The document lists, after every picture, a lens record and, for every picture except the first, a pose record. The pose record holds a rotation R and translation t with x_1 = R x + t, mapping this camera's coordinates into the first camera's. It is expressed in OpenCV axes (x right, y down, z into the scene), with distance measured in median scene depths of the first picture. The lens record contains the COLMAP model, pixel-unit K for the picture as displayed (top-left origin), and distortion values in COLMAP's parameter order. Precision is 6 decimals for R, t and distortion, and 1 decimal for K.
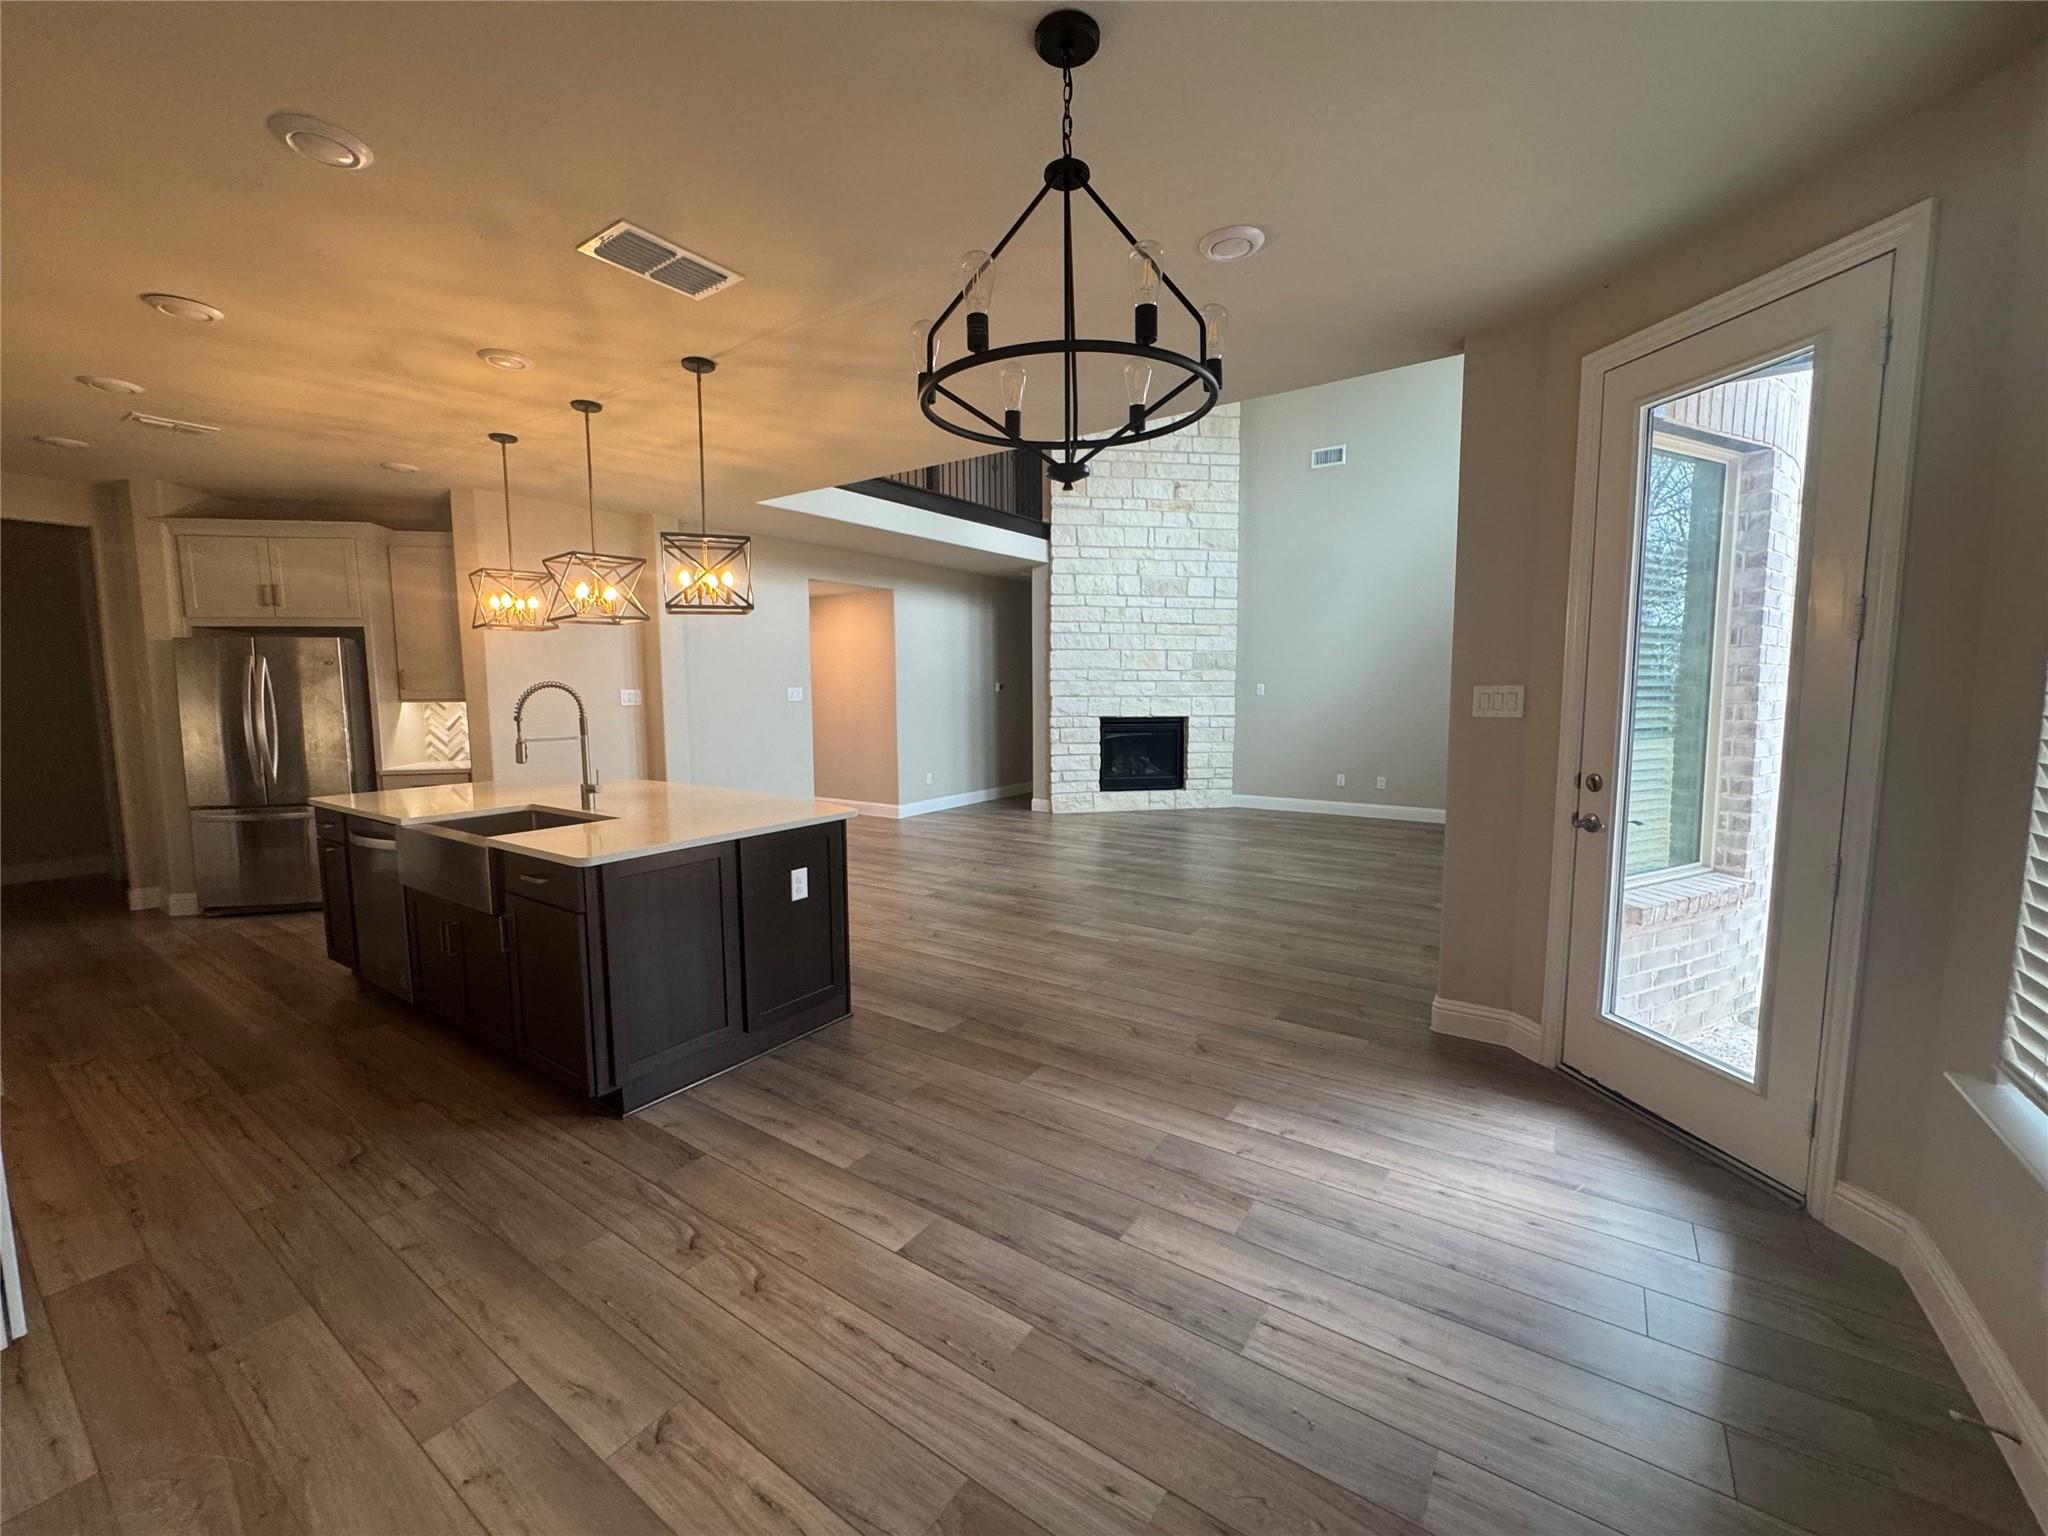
lens RADIAL K [[817.9, 0, 1021.9], [0, 817.9, 765.1], [0, 0, 1]] dist [-0.003542, -0.000116]
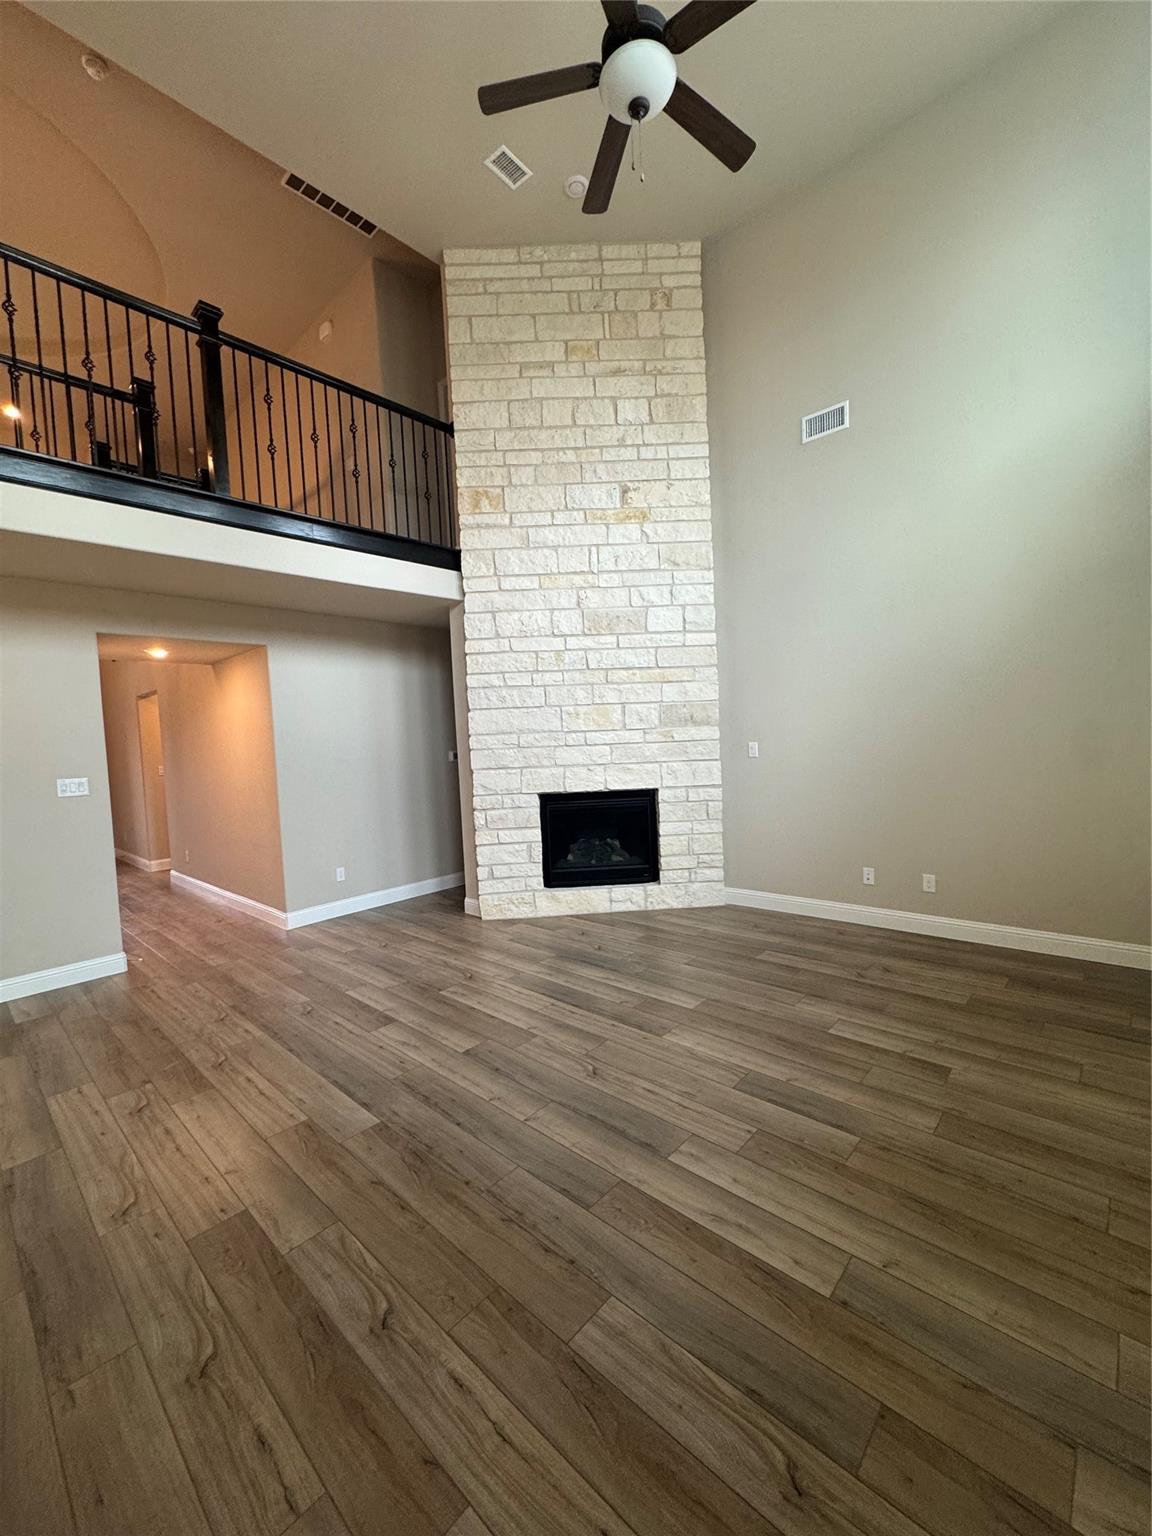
lens RADIAL K [[613.4, 0, 578.2], [0, 613.4, 767.4], [0, 0, 1]] dist [-0.003542, -0.000116]
pose [[0.990221, -0.034279, -0.135230, 0.212374], [0.028463, 0.998595, -0.044706, -0.056710], [0.136572, 0.040420, 0.989805, 0.430667]]
